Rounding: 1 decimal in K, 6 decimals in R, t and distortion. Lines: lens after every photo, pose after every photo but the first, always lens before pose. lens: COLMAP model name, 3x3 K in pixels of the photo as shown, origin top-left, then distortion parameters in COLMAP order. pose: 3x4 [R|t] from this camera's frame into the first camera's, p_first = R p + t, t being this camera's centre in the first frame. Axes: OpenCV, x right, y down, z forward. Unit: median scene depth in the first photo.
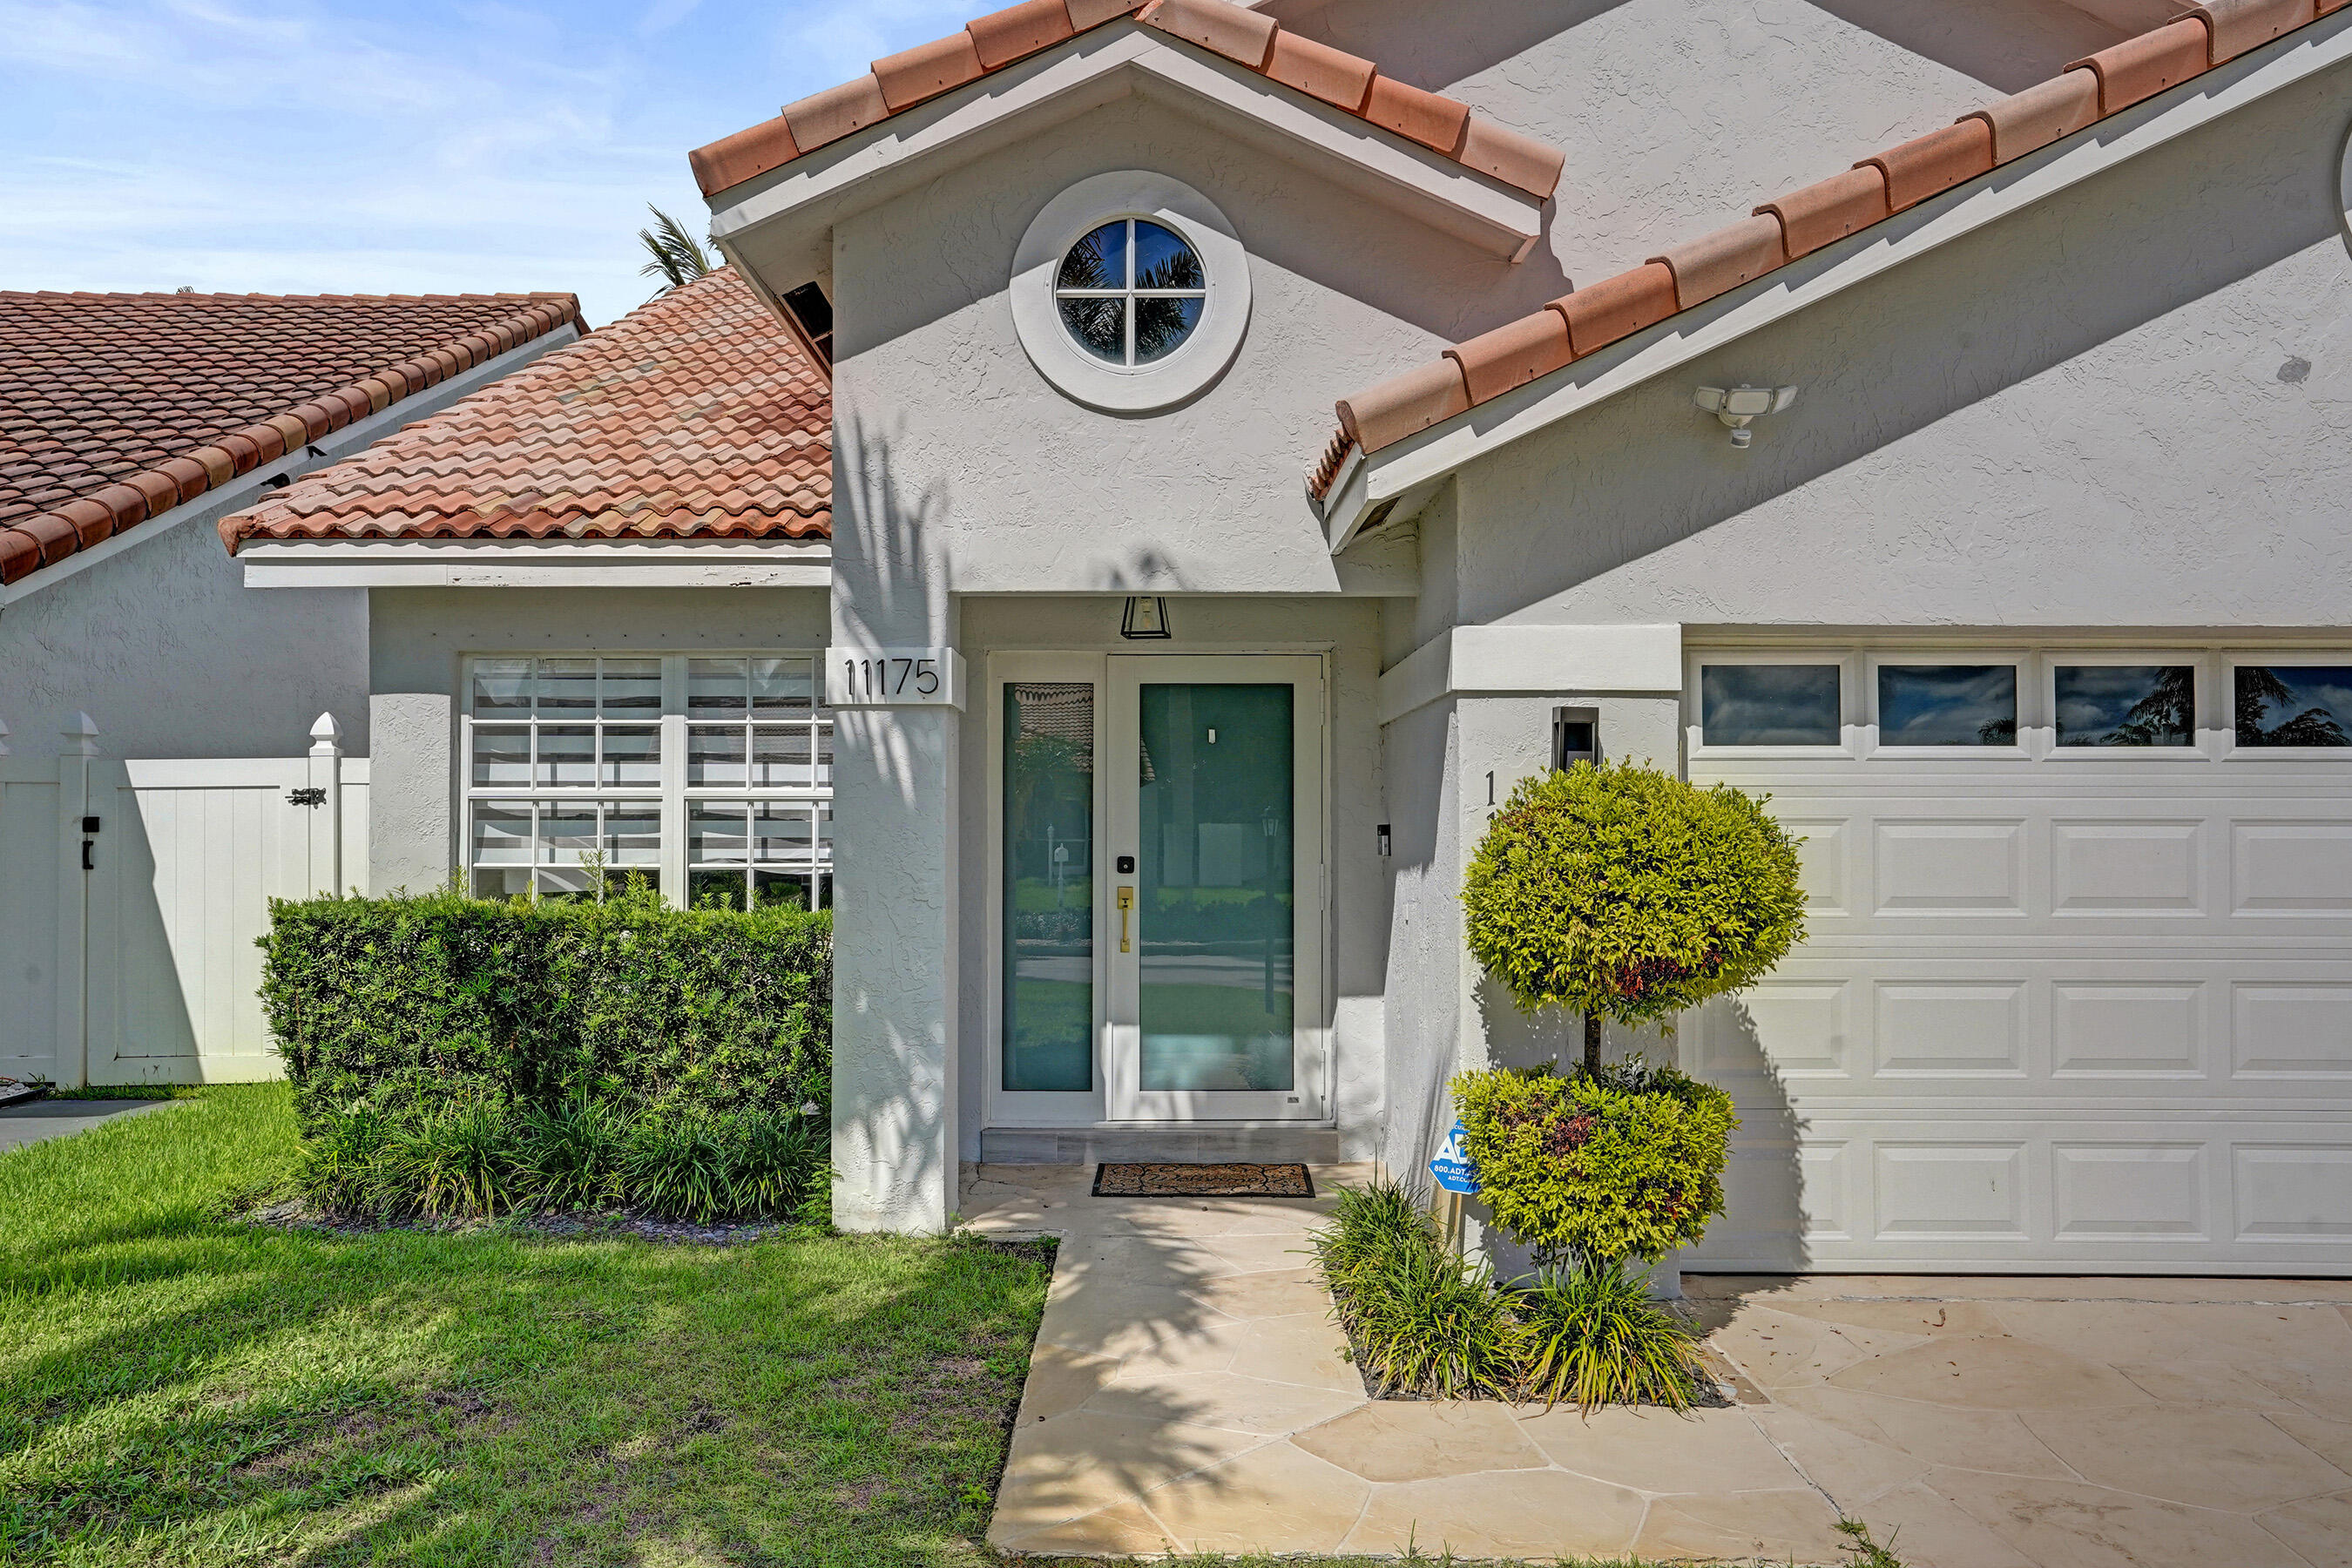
lens RADIAL K [[1740.6, 0, 1173.5], [0, 1740.6, 786.0], [0, 0, 1]] dist [-0.005257, 0.046086]
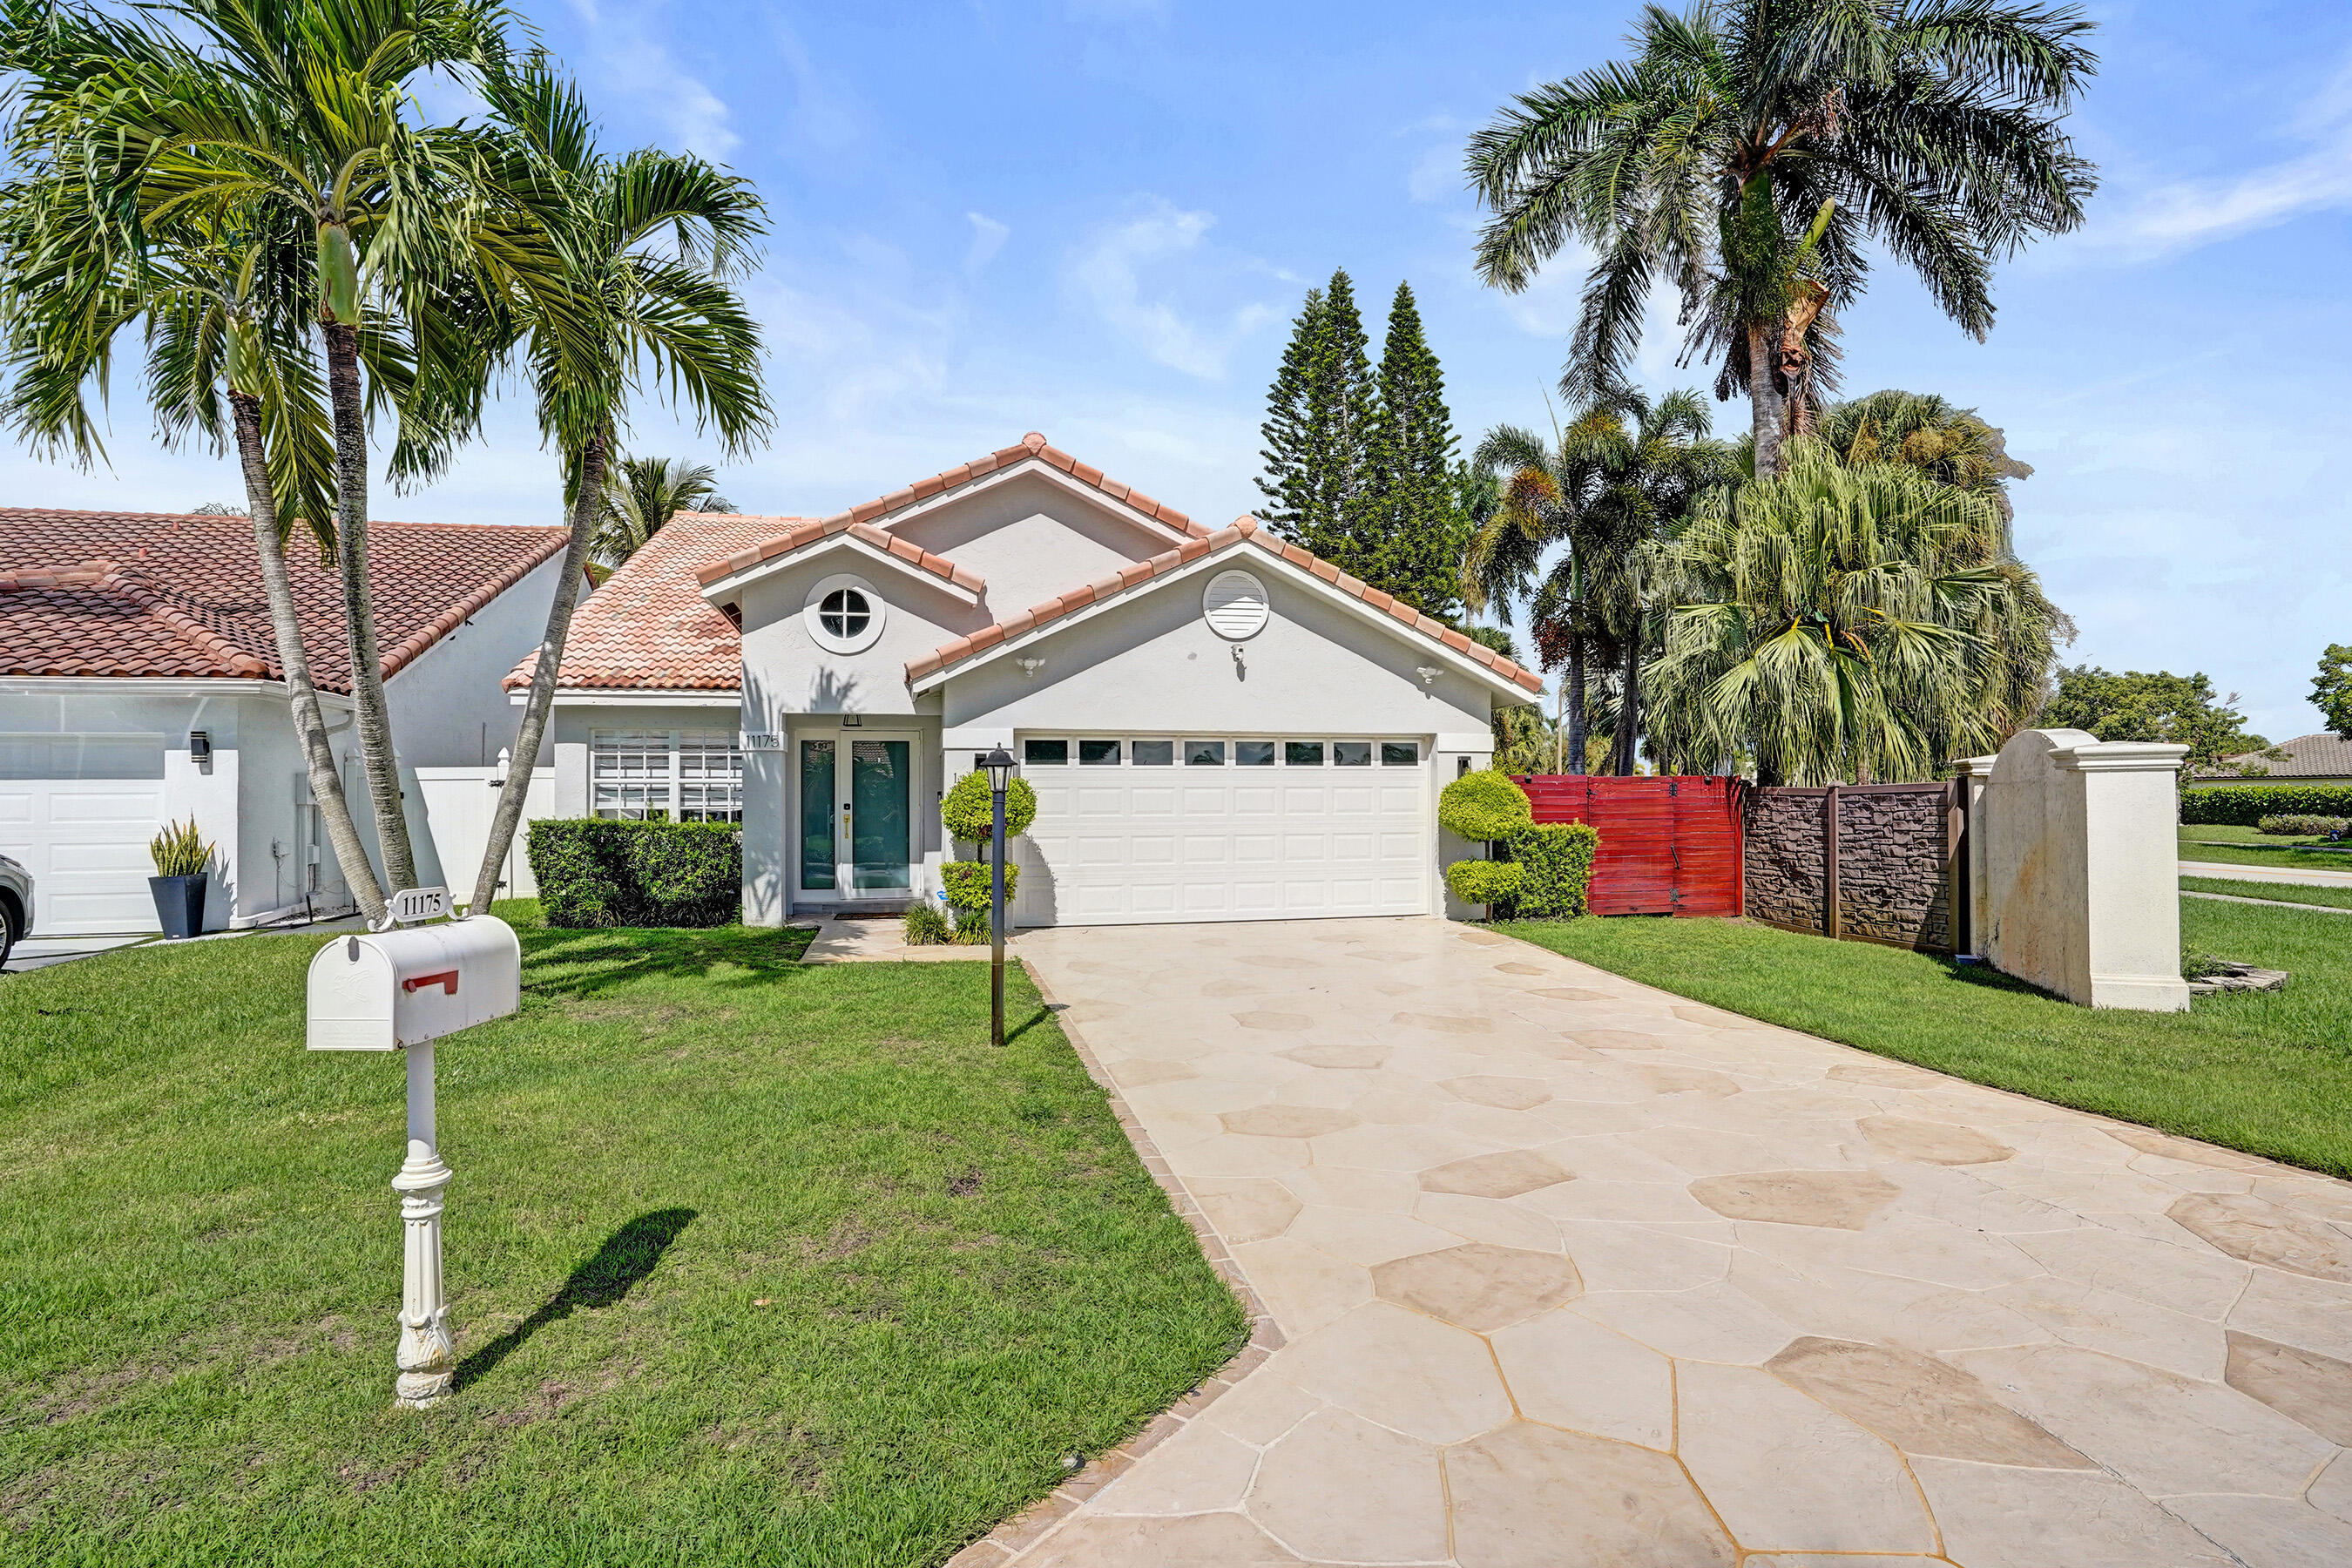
lens RADIAL K [[1127.2, 0, 1176.5], [0, 1127.2, 774.2], [0, 0, 1]] dist [-0.071586, 0.035251]
pose [[0.974666, -0.000473, 0.223667, 0.097835], [0.001939, 0.999978, -0.006335, 0.007137], [-0.223659, 0.006608, 0.974645, -0.984772]]
